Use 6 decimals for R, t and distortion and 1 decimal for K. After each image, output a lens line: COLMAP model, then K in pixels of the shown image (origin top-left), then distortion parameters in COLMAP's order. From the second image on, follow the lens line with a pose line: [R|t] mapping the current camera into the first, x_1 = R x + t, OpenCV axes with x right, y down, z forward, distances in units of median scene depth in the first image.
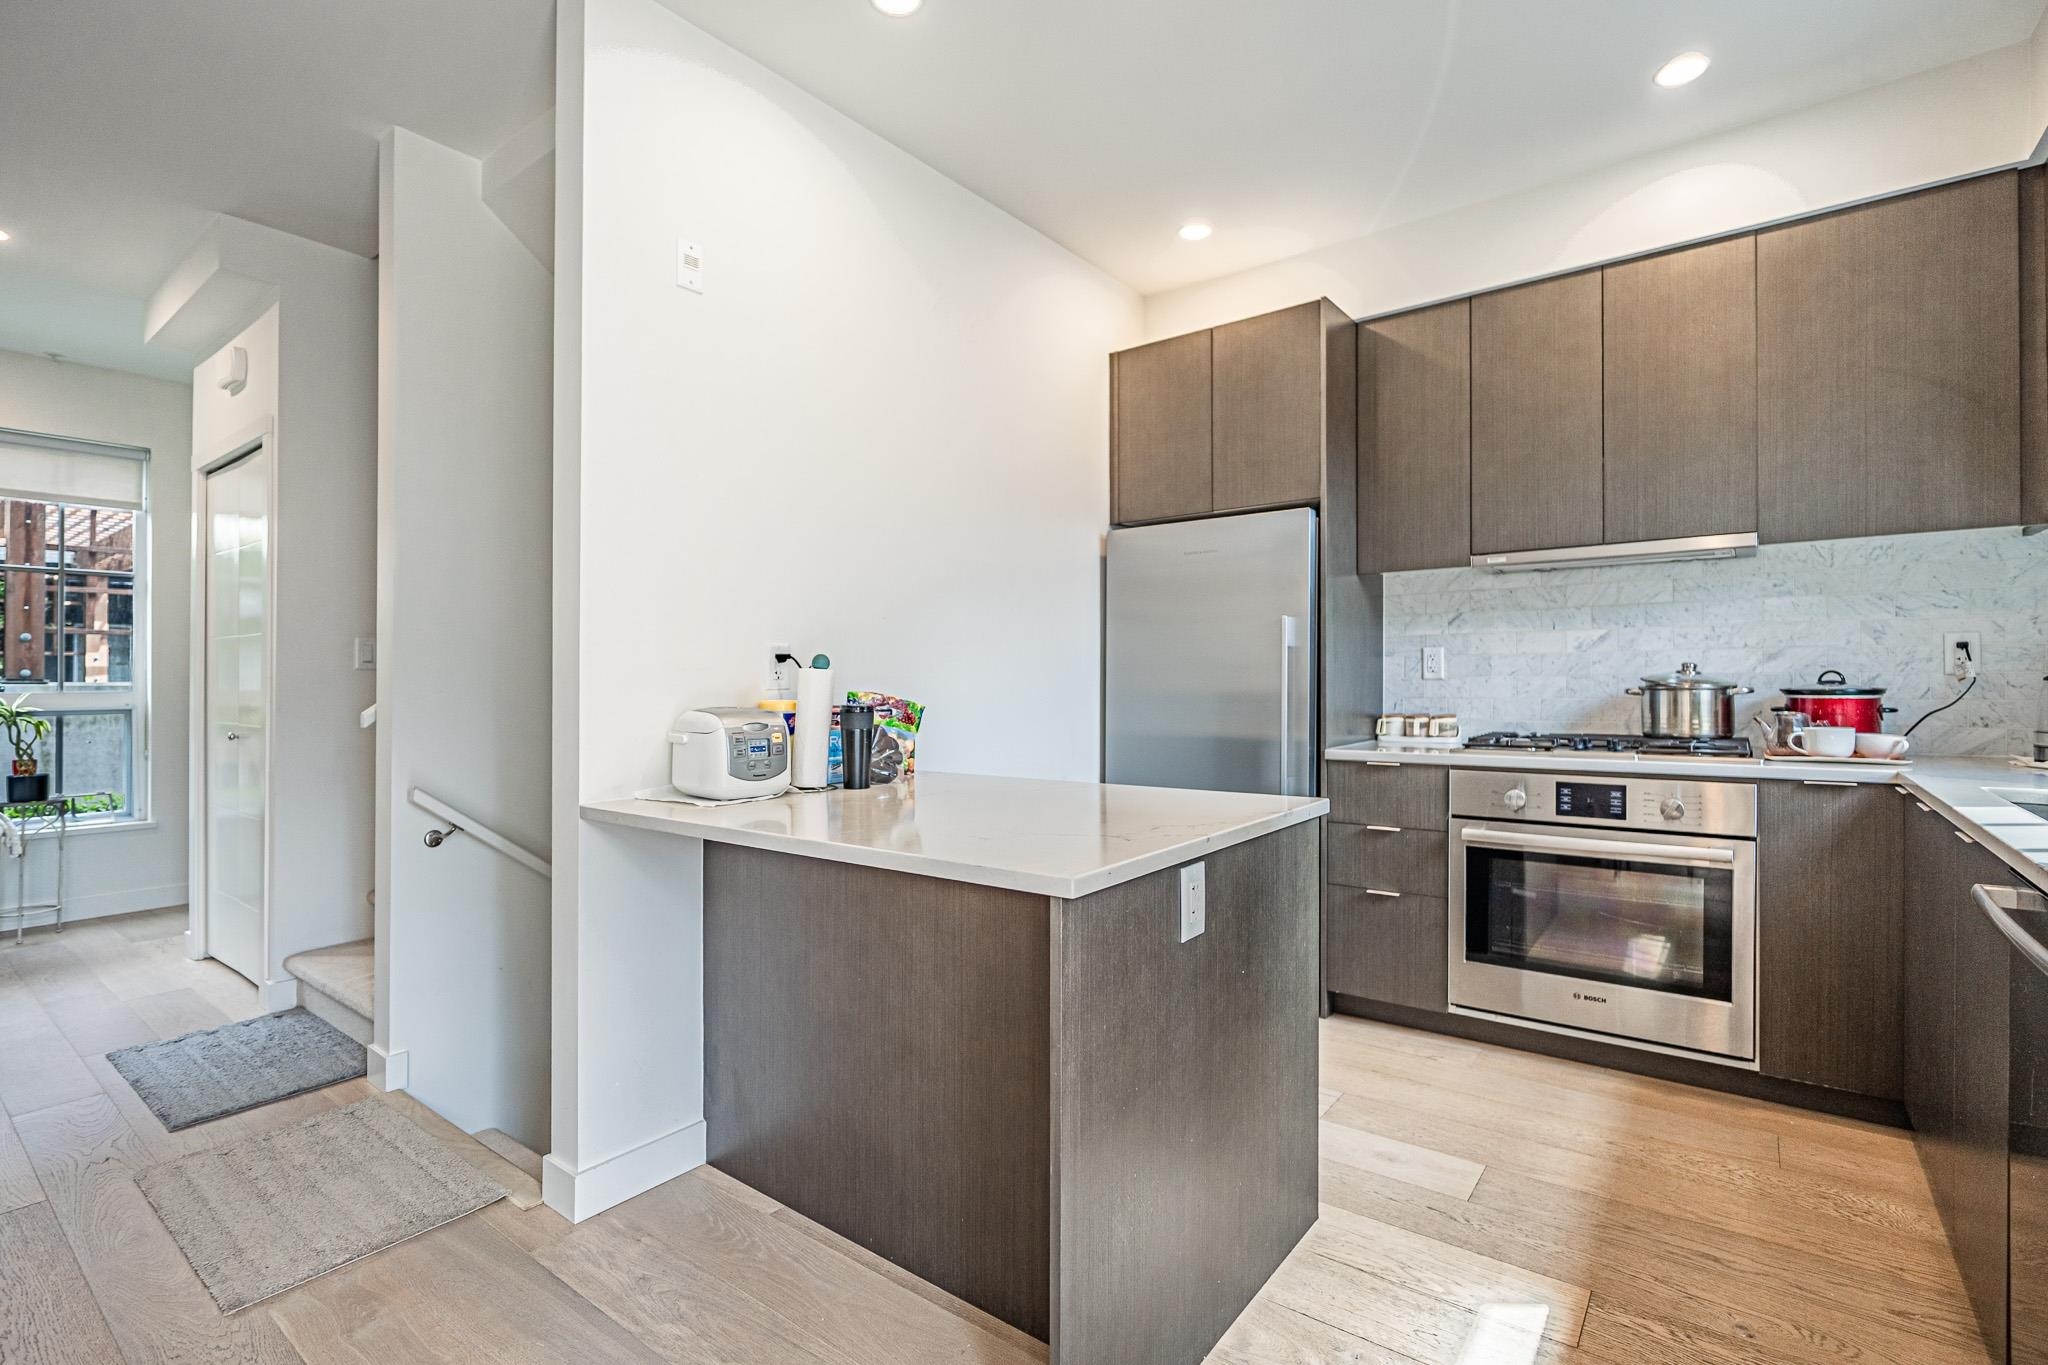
lens RADIAL K [[947.5, 0, 1015.2], [0, 947.5, 678.0], [0, 0, 1]] dist [-0.007236, -0.000679]
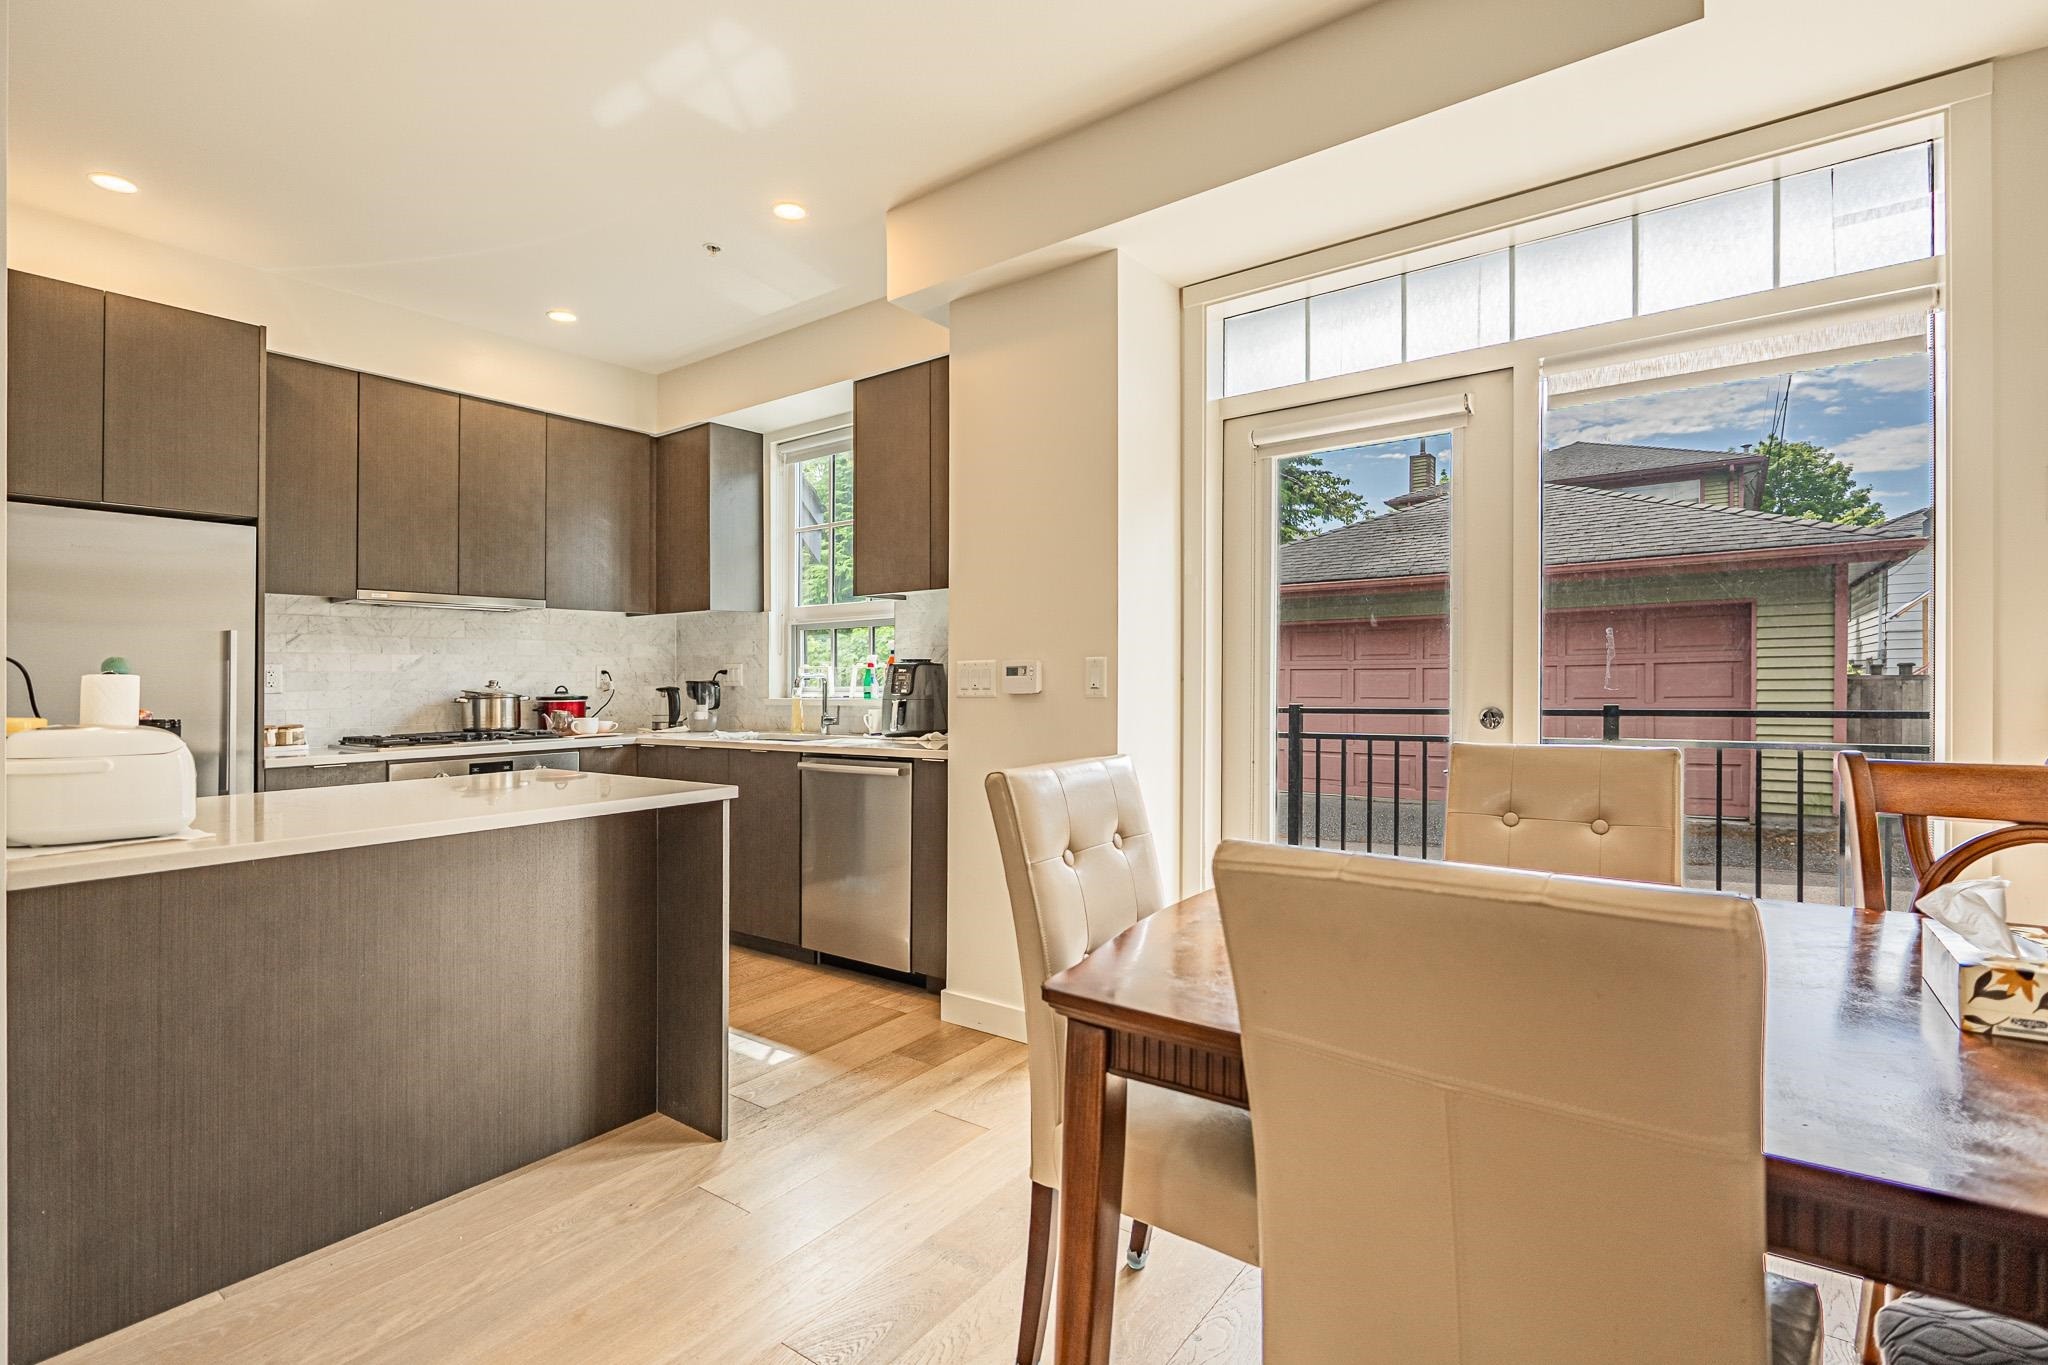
lens RADIAL K [[947.5, 0, 1024.1], [0, 947.5, 670.6], [0, 0, 1]] dist [-0.007236, -0.000679]
pose [[-0.028230, 0.021783, 0.999364, -0.841067], [0.012908, 0.999687, -0.021425, 0.012133], [-0.999518, 0.012295, -0.028503, 0.214859]]
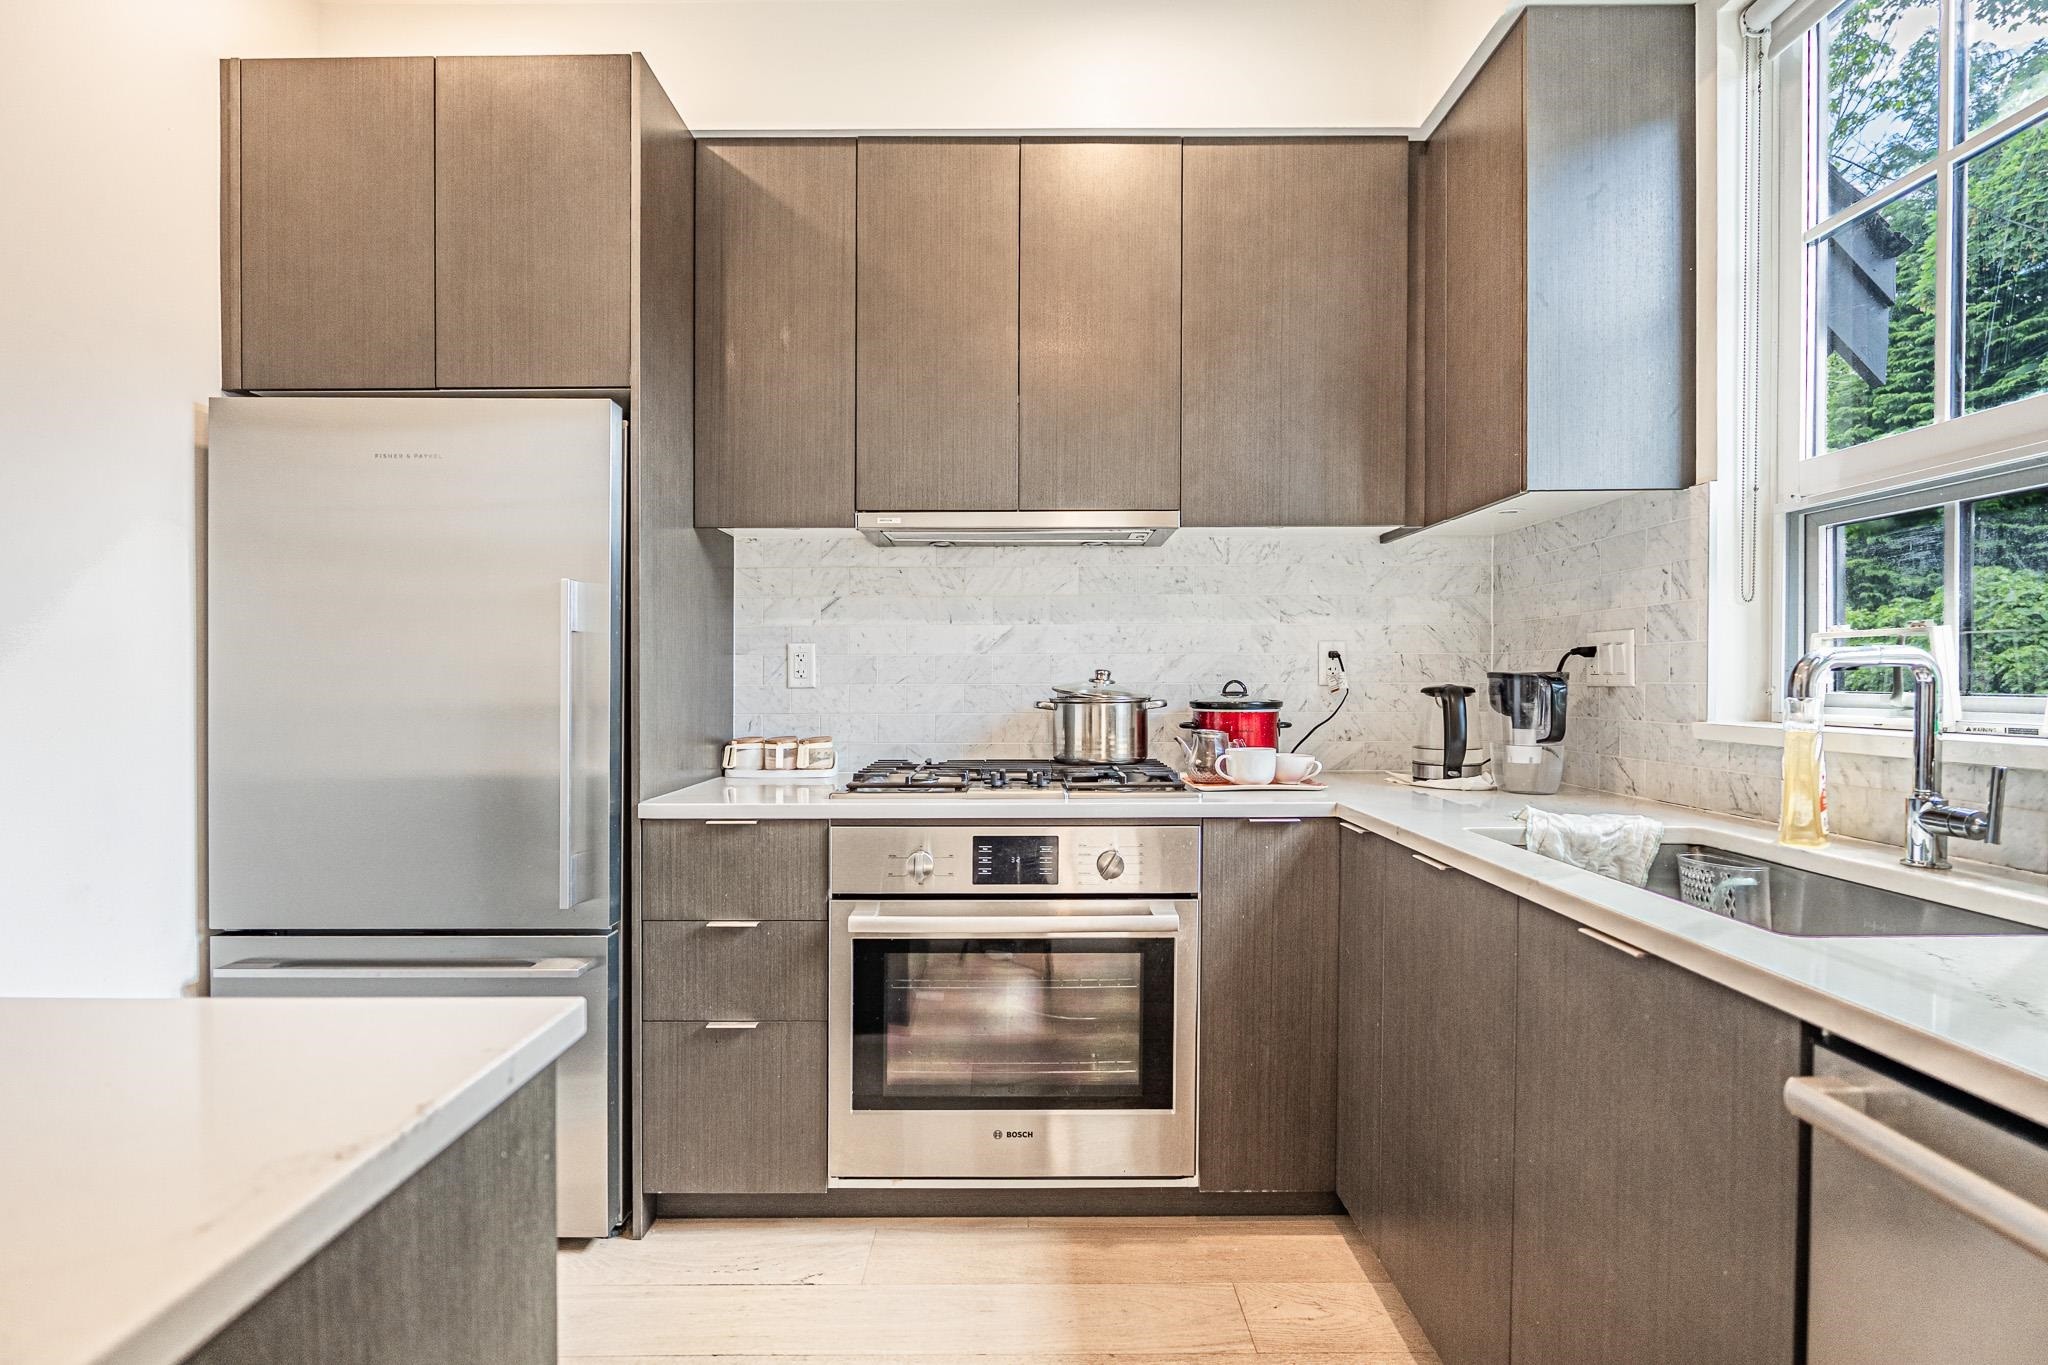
lens RADIAL K [[947.5, 0, 1028.7], [0, 947.5, 699.5], [0, 0, 1]] dist [-0.007236, -0.000679]
pose [[0.785976, -0.004425, 0.618241, 0.170278], [-0.005481, 0.999885, 0.014125, -0.001396], [-0.618232, -0.014491, 0.785862, 0.420804]]
